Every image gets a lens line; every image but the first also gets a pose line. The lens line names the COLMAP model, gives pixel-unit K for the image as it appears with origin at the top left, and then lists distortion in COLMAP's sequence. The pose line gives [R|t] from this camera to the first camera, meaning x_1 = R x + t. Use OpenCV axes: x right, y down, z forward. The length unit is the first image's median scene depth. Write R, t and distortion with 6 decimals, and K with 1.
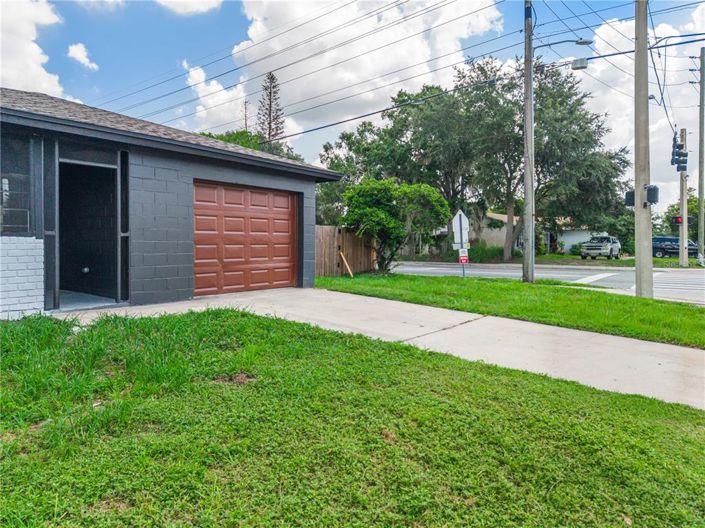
lens RADIAL K [[474.0, 0, 353.8], [0, 474.0, 257.4], [0, 0, 1]] dist [0.006829, -0.001680]
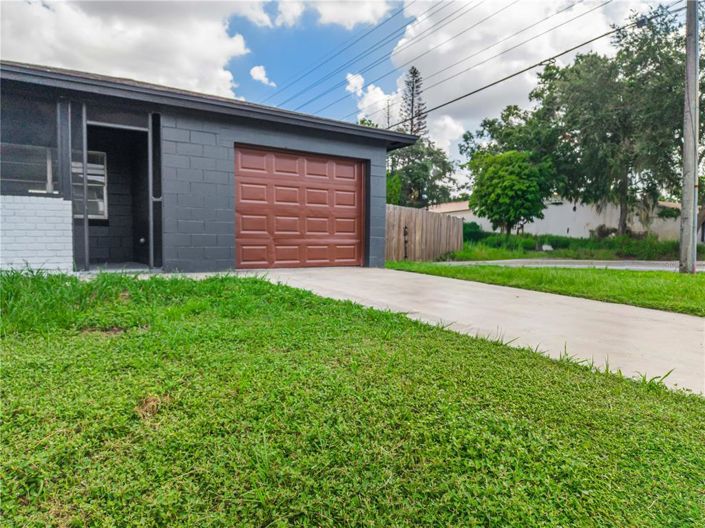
lens RADIAL K [[482.3, 0, 352.5], [0, 482.3, 264.0], [0, 0, 1]] dist [-0.007465, -0.003352]
pose [[0.947443, 0.010056, -0.319768, 0.115628], [-0.008300, 0.999942, 0.006855, 0.039823], [0.319818, -0.003841, 0.947471, 0.103618]]
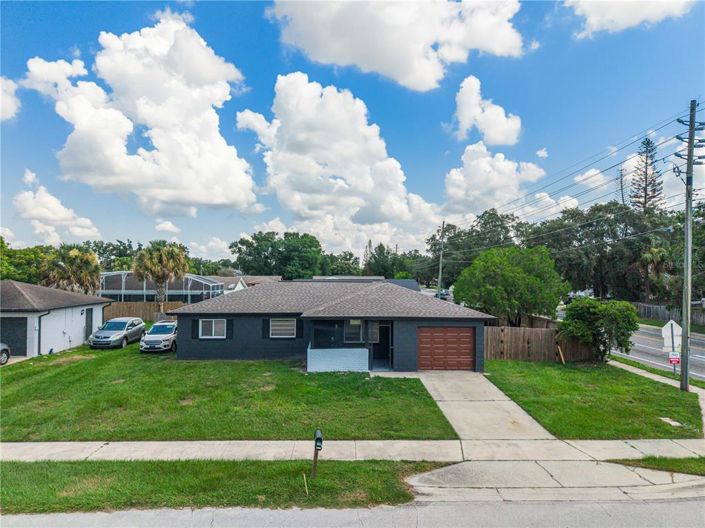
lens RADIAL K [[482.3, 0, 352.5], [0, 482.3, 264.0], [0, 0, 1]] dist [-0.007465, -0.003352]
pose [[0.643581, -0.010251, -0.765310, 0.915003], [-0.030813, 0.998753, -0.039289, -0.241903], [0.764758, 0.048867, 0.642462, -0.634678]]
